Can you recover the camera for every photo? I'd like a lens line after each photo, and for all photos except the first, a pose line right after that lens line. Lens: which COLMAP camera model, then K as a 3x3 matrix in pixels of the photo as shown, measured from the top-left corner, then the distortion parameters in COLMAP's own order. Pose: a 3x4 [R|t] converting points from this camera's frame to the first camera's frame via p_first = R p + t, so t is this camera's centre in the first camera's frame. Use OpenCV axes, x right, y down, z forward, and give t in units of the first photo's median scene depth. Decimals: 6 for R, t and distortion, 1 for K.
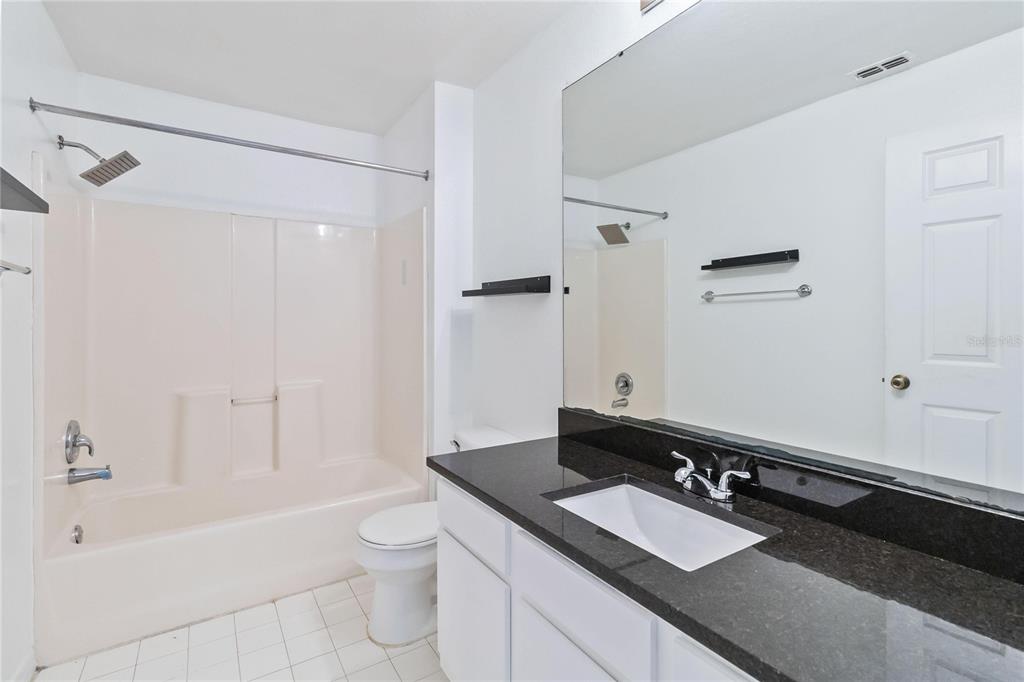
lens RADIAL K [[478.6, 0, 513.1], [0, 478.6, 318.9], [0, 0, 1]] dist [-0.001312, -0.000279]
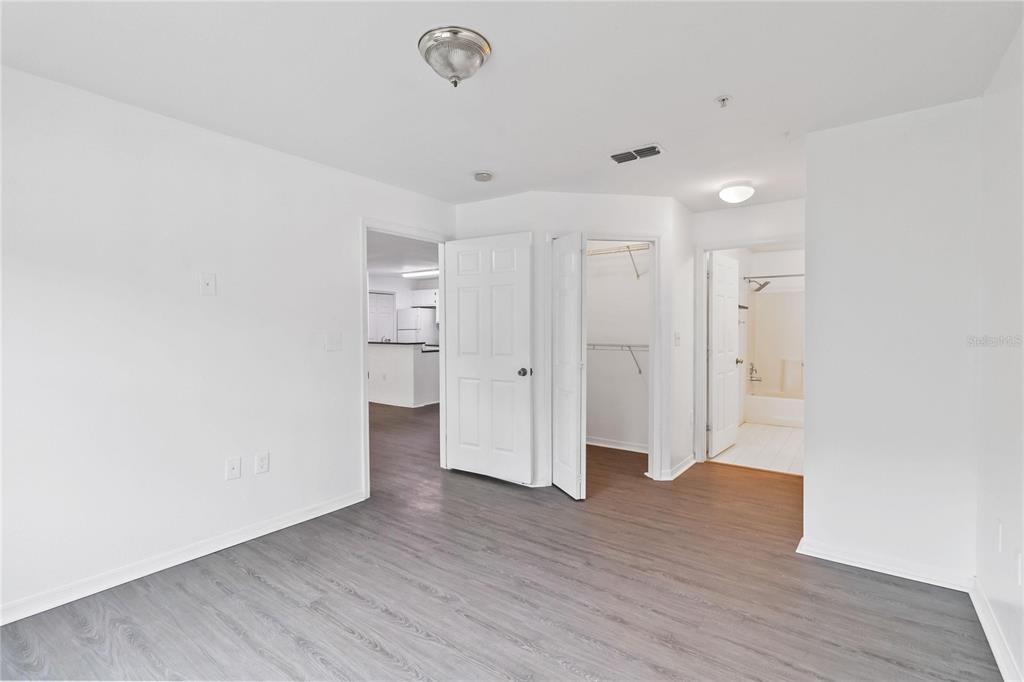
lens RADIAL K [[472.6, 0, 510.7], [0, 472.6, 335.5], [0, 0, 1]] dist [0.003189, 0.000519]
pose [[0.358301, 0.014906, -0.933487, 1.606088], [0.002265, 0.999856, 0.016835, -0.042840], [0.933603, -0.008146, 0.358215, -1.809610]]
